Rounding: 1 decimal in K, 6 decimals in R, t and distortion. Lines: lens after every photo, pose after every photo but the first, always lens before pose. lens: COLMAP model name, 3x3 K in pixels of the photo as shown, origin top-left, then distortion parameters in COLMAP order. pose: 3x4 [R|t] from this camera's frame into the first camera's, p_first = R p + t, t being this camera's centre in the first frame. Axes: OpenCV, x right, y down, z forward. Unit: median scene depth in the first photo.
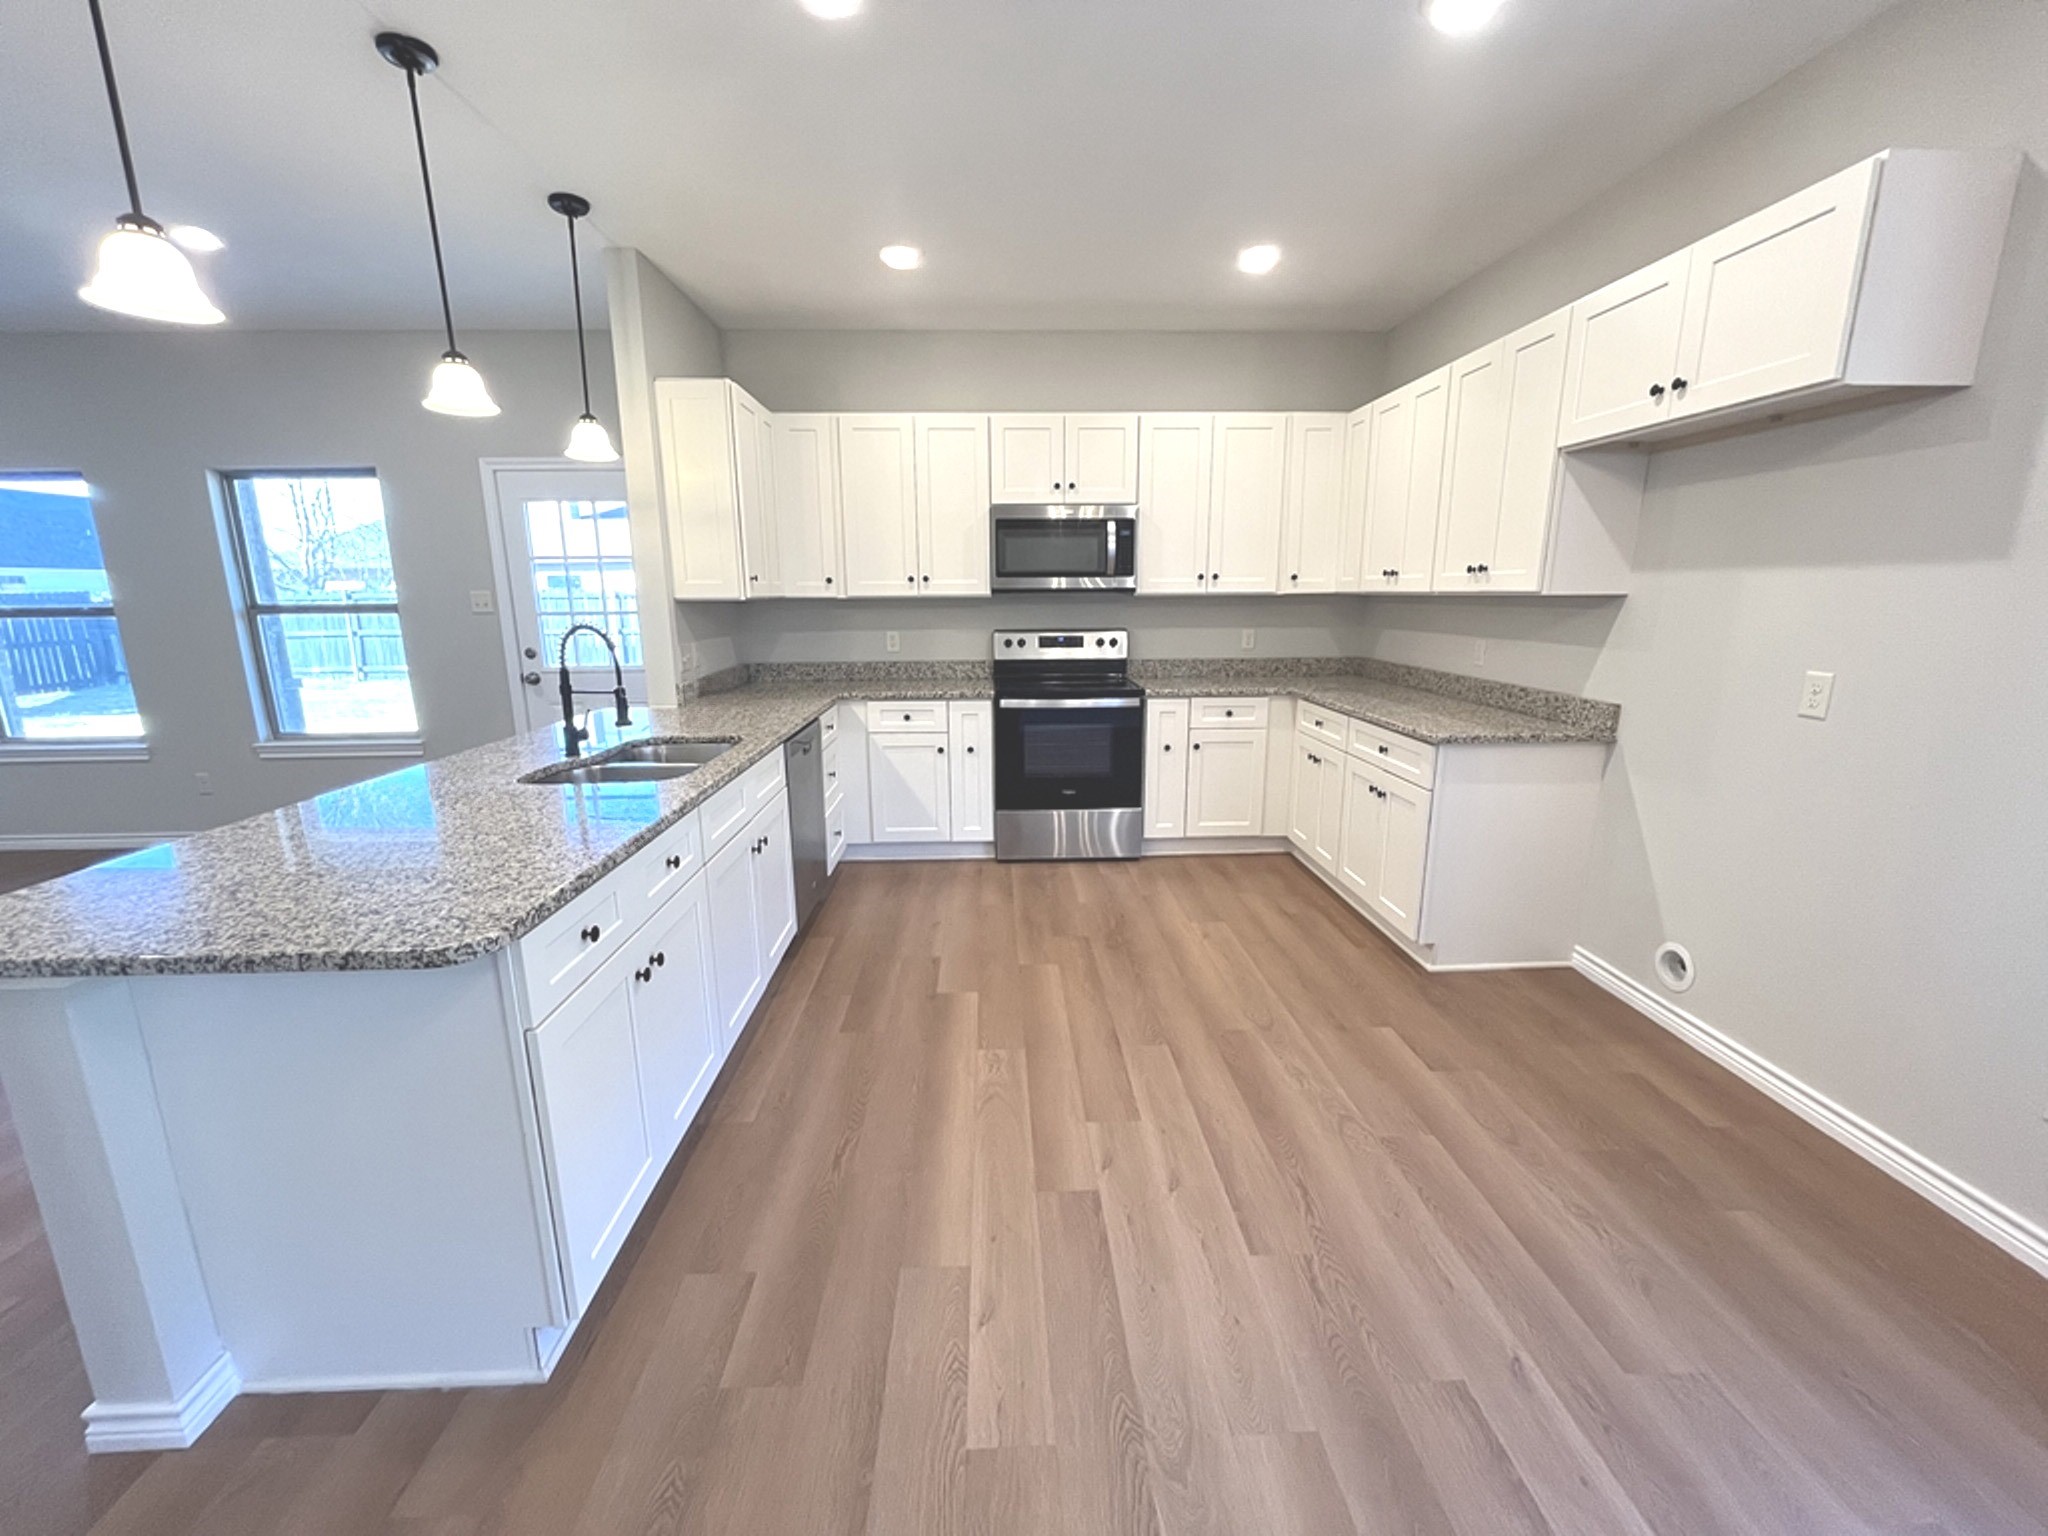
lens RADIAL K [[824.9, 0, 1023.6], [0, 824.9, 767.4], [0, 0, 1]] dist [0.000481, -0.000010]
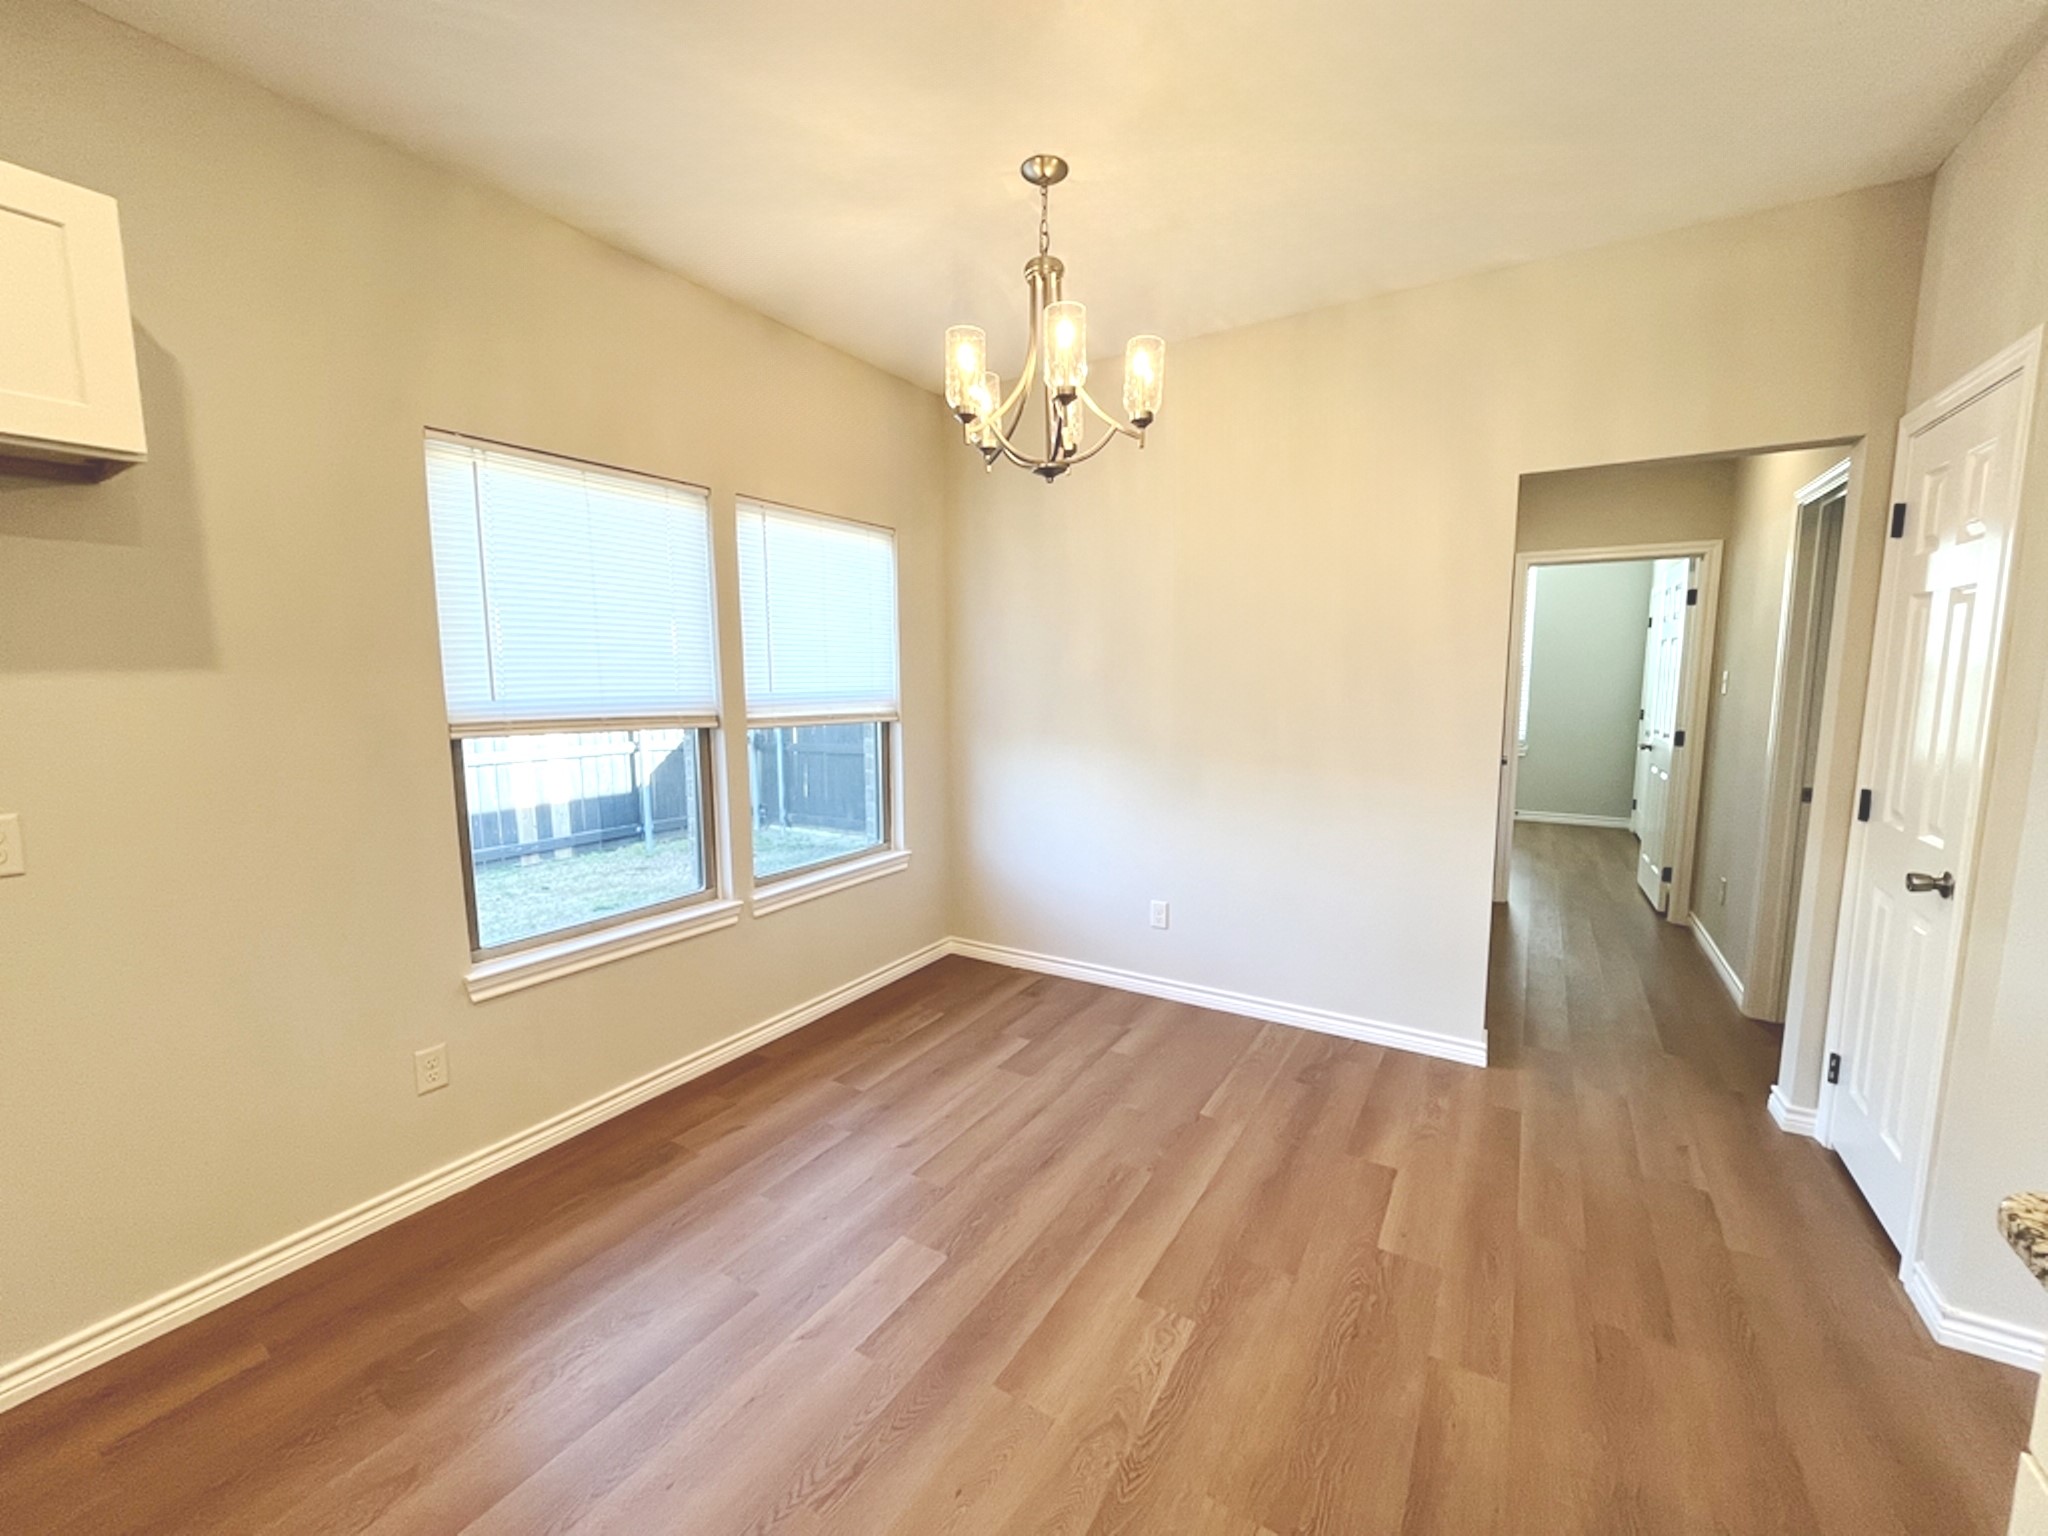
lens RADIAL K [[824.9, 0, 1022.1], [0, 824.9, 775.2], [0, 0, 1]] dist [0.000481, -0.000010]
pose [[-0.827769, -0.052950, 0.558565, -0.284693], [0.130938, 0.949817, 0.284084, -0.347898], [-0.545577, 0.308293, -0.779295, 1.559362]]
